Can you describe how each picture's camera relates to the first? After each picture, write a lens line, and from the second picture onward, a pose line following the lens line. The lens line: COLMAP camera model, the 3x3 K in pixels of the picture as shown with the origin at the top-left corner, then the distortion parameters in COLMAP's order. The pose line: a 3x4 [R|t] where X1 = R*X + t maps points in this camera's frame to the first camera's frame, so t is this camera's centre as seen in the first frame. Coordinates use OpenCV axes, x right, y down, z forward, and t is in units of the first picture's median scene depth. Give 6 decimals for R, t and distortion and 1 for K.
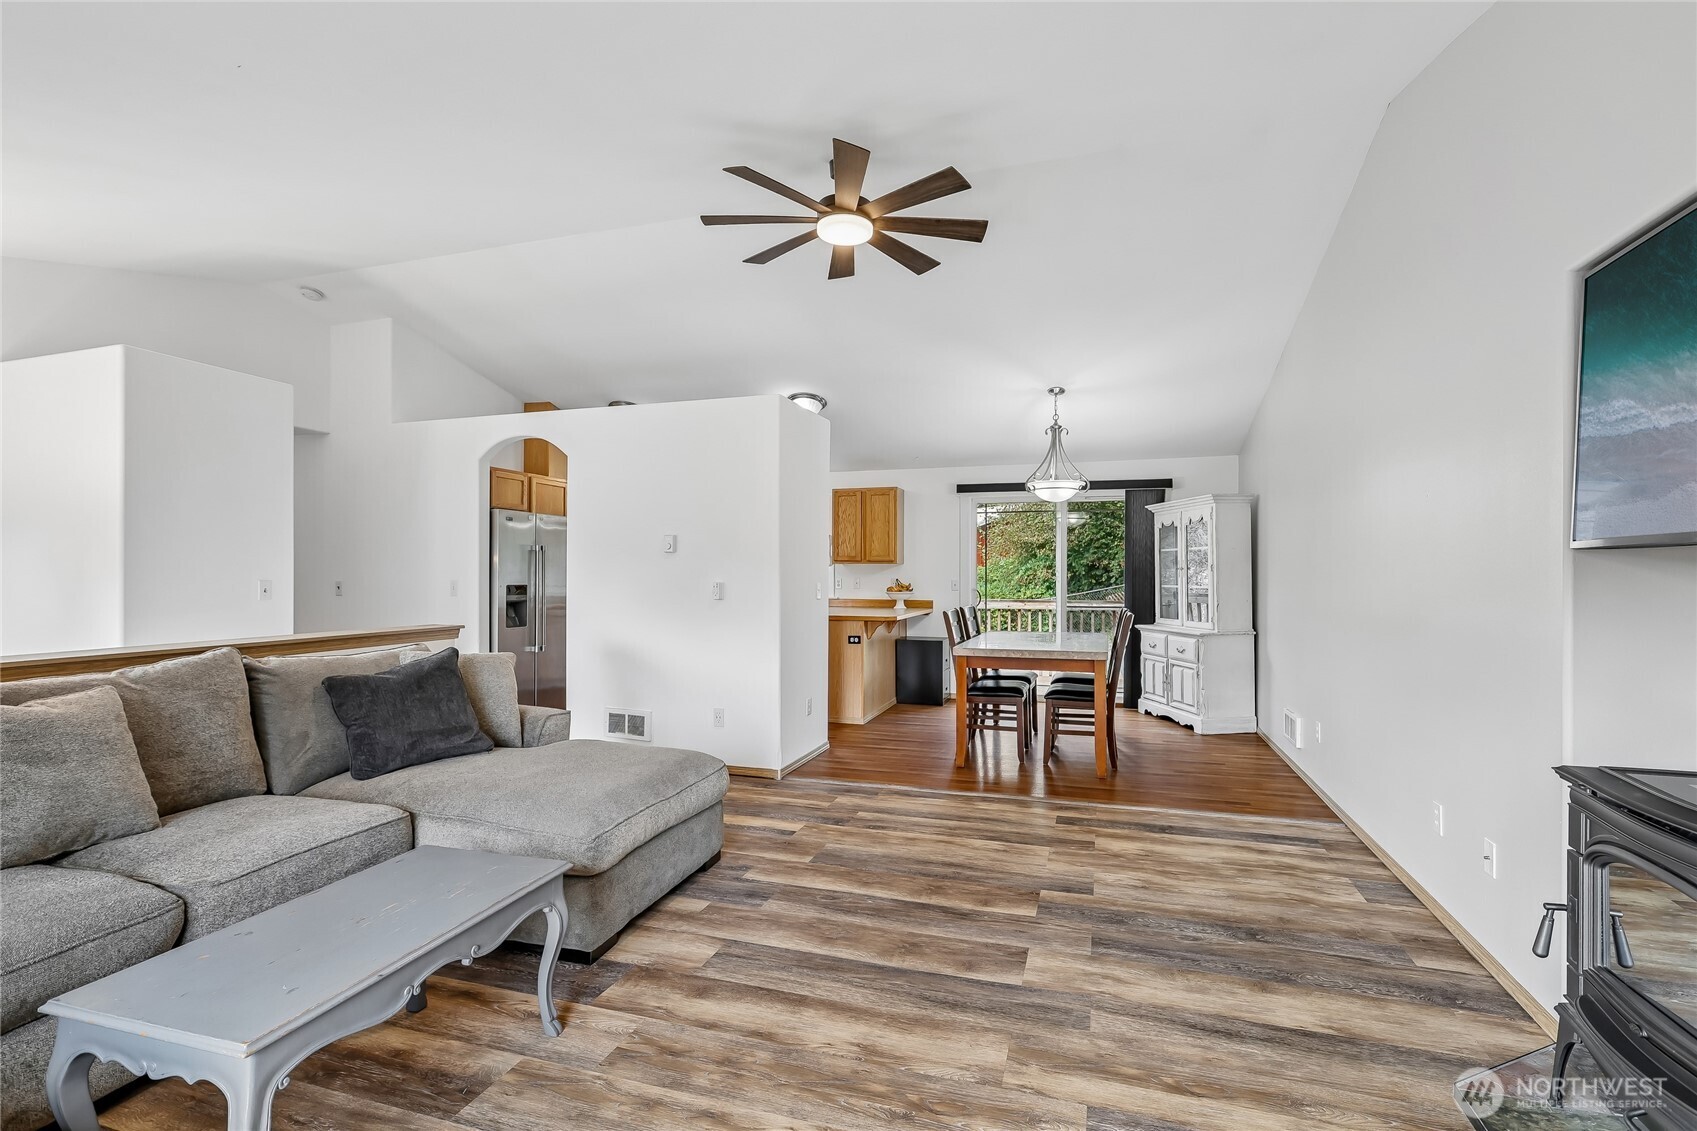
lens RADIAL K [[757.3, 0, 859.1], [0, 757.3, 564.6], [0, 0, 1]] dist [0.001844, 0.000364]
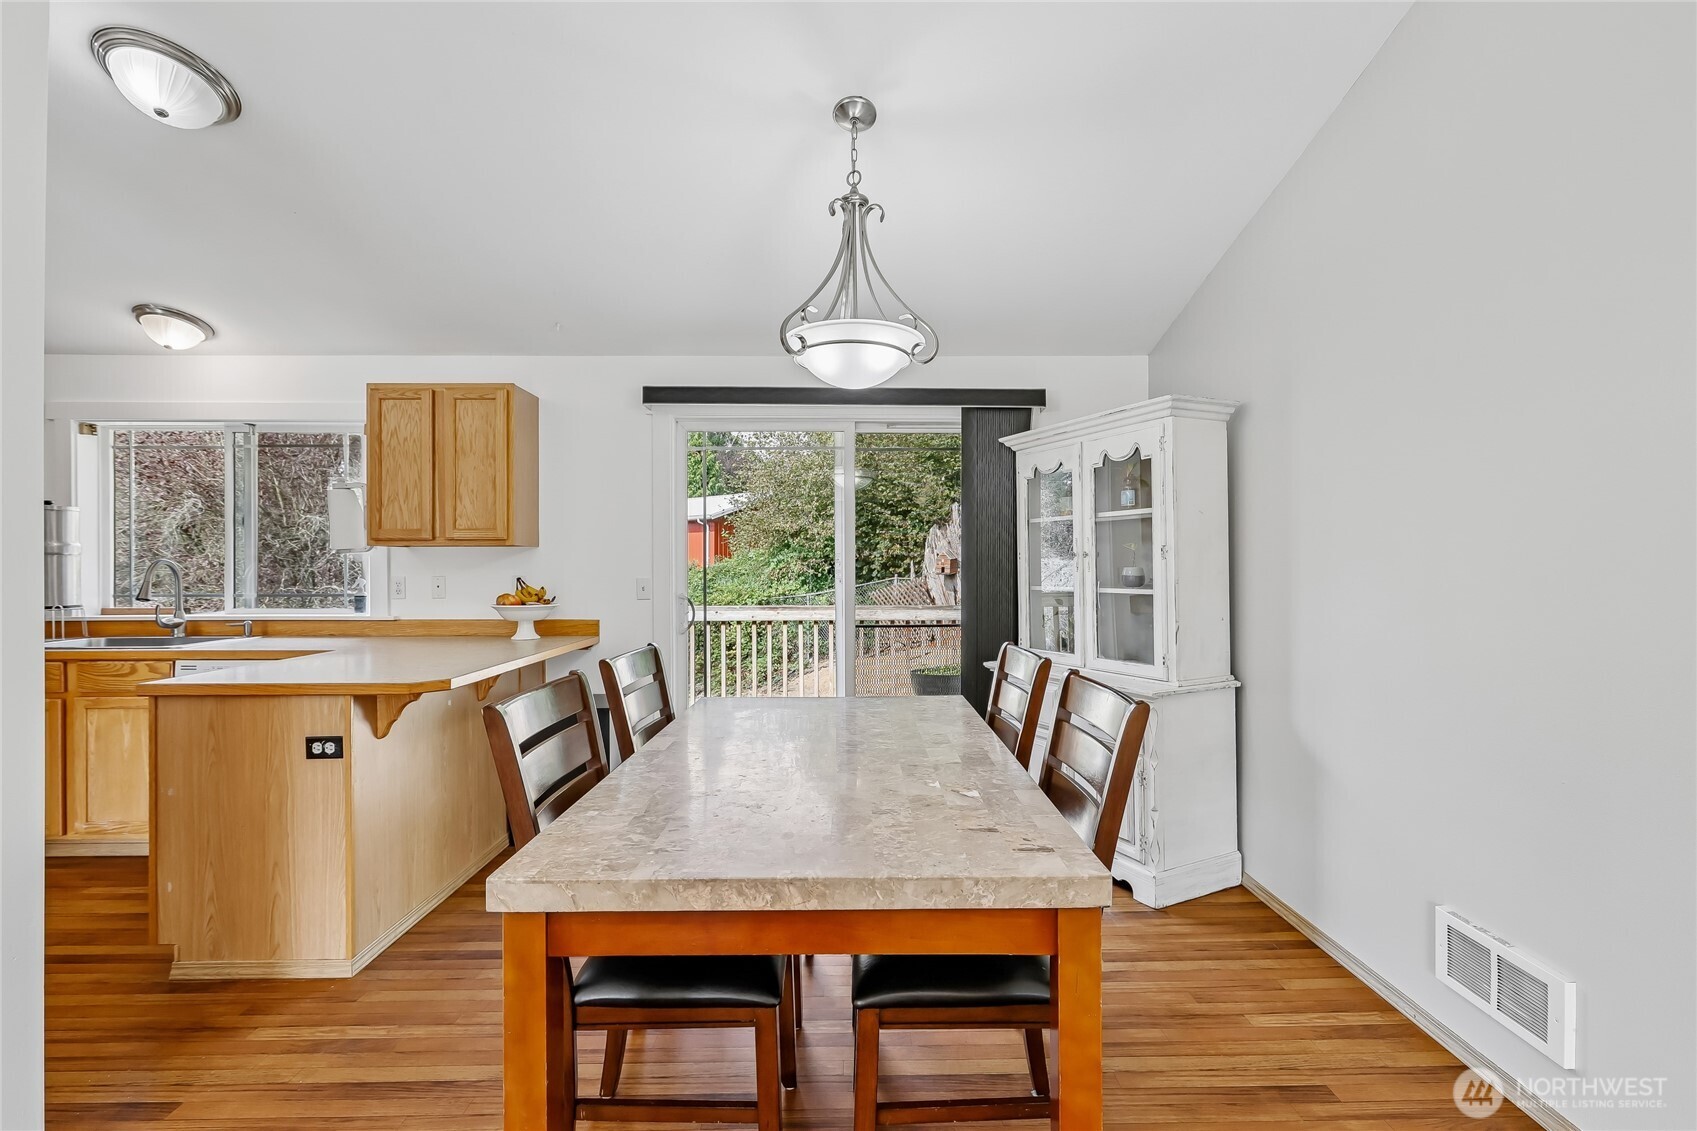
lens RADIAL K [[757.3, 0, 859.1], [0, 757.3, 564.6], [0, 0, 1]] dist [0.001844, 0.000364]
pose [[0.947781, -0.004842, 0.318885, 0.117832], [0.002017, 0.999956, 0.009186, 0.007458], [-0.318915, -0.008063, 0.947749, 0.547023]]
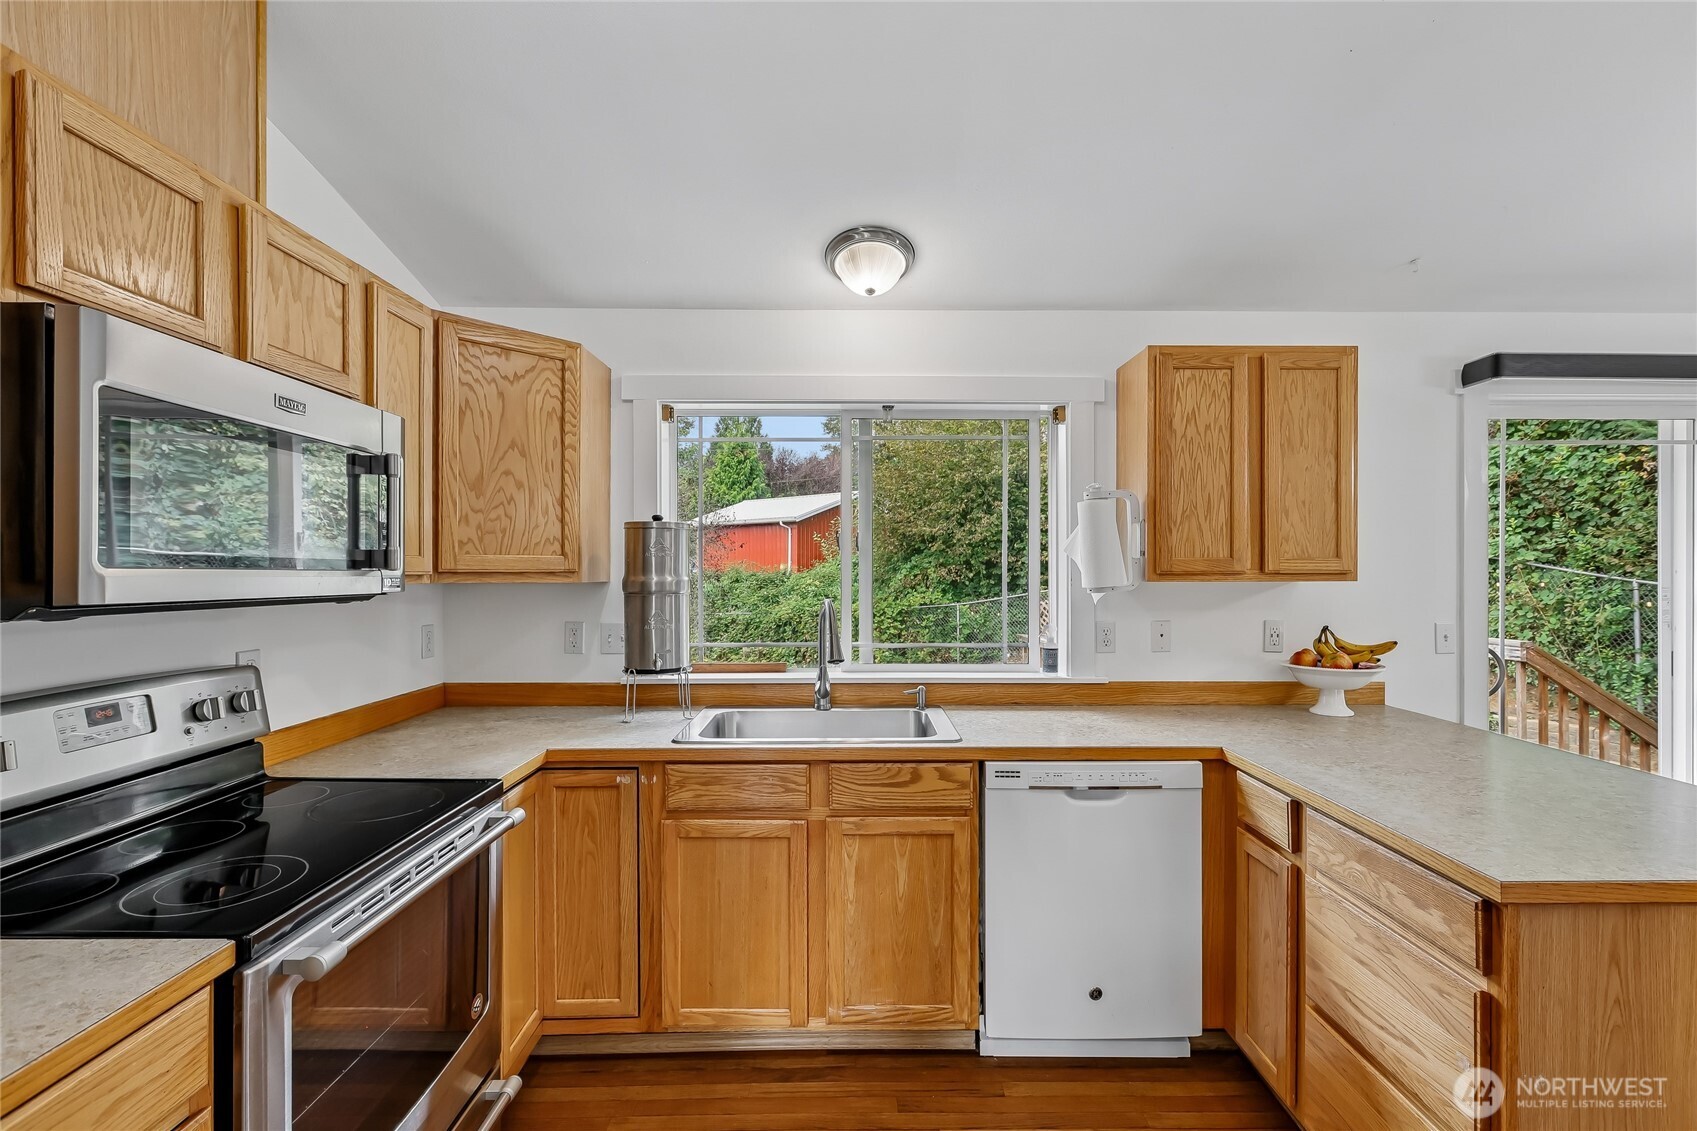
lens RADIAL K [[757.3, 0, 859.1], [0, 757.3, 564.6], [0, 0, 1]] dist [0.001844, 0.000364]
pose [[0.947120, -0.003705, 0.320859, -0.289783], [0.001071, 0.999964, 0.008388, -0.013084], [-0.320878, -0.007601, 0.947090, 0.859512]]
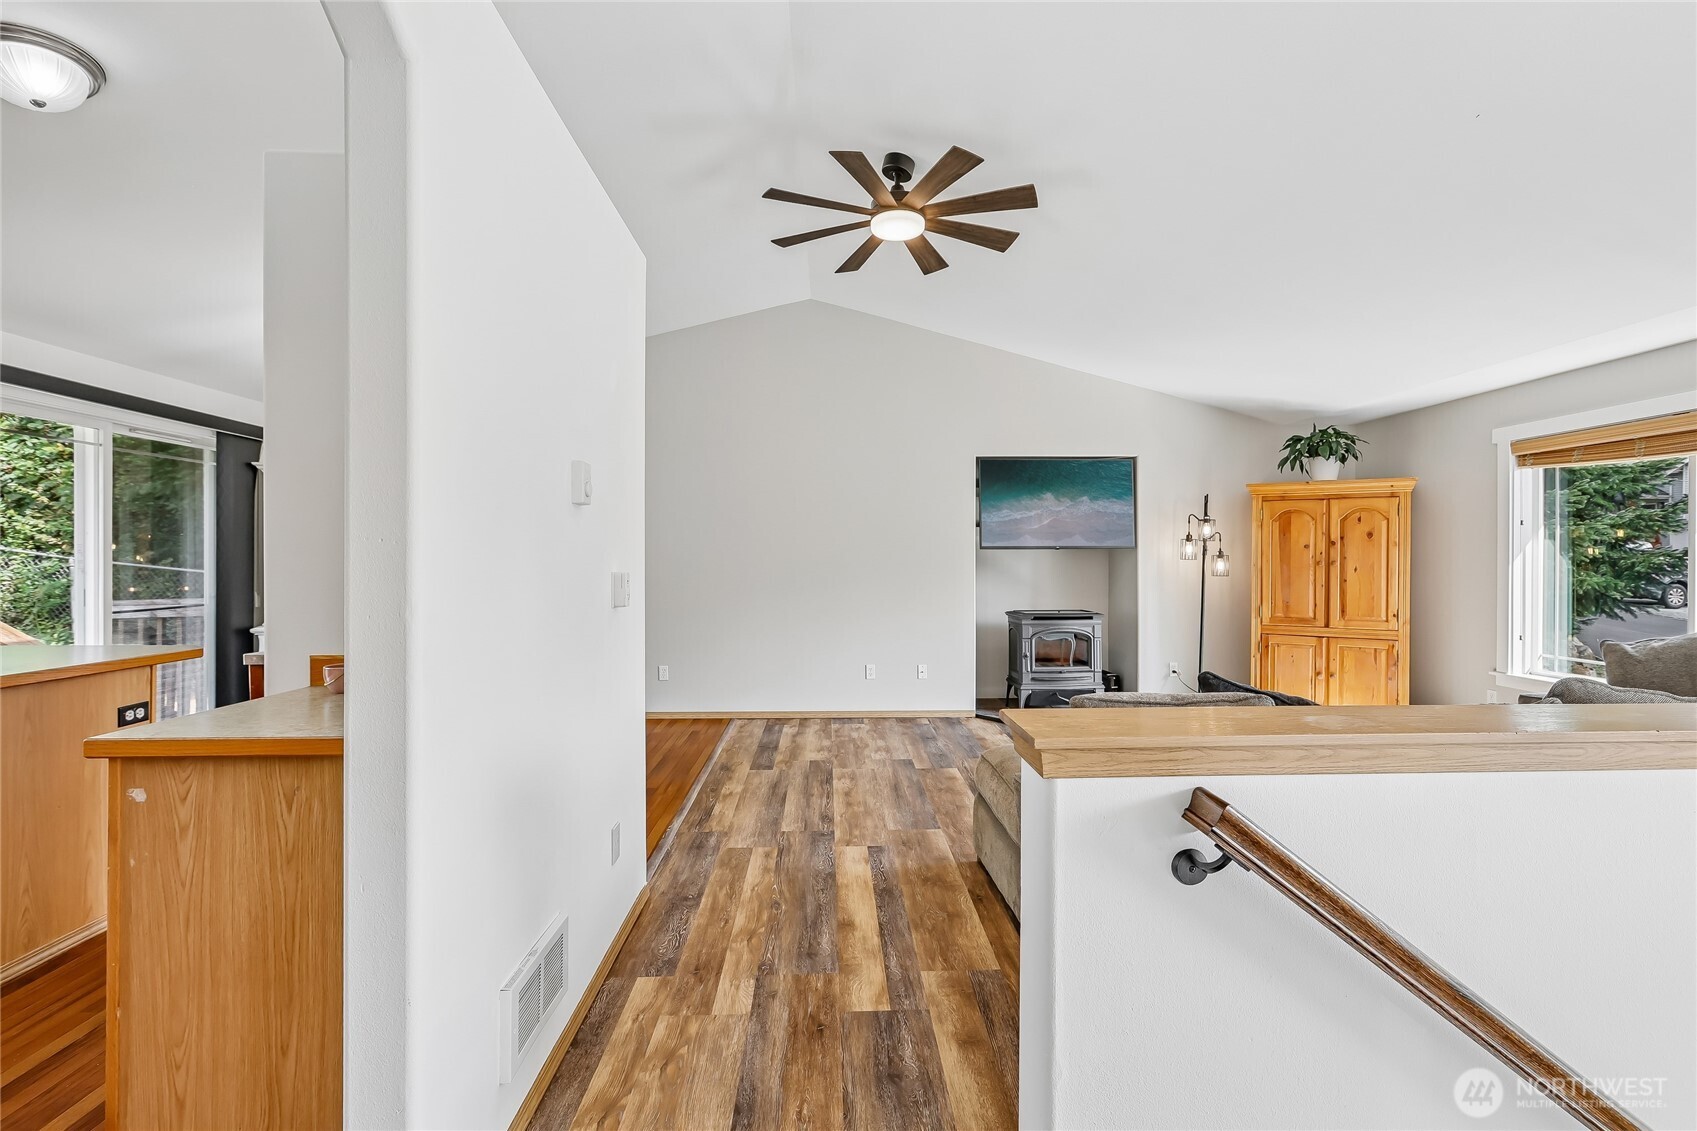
lens RADIAL K [[757.3, 0, 859.1], [0, 757.3, 564.6], [0, 0, 1]] dist [0.001844, 0.000364]
pose [[-0.342293, -0.010081, 0.939539, -0.511067], [-0.013590, 0.999891, 0.005777, 0.009024], [-0.939495, -0.010791, -0.342393, 0.738177]]
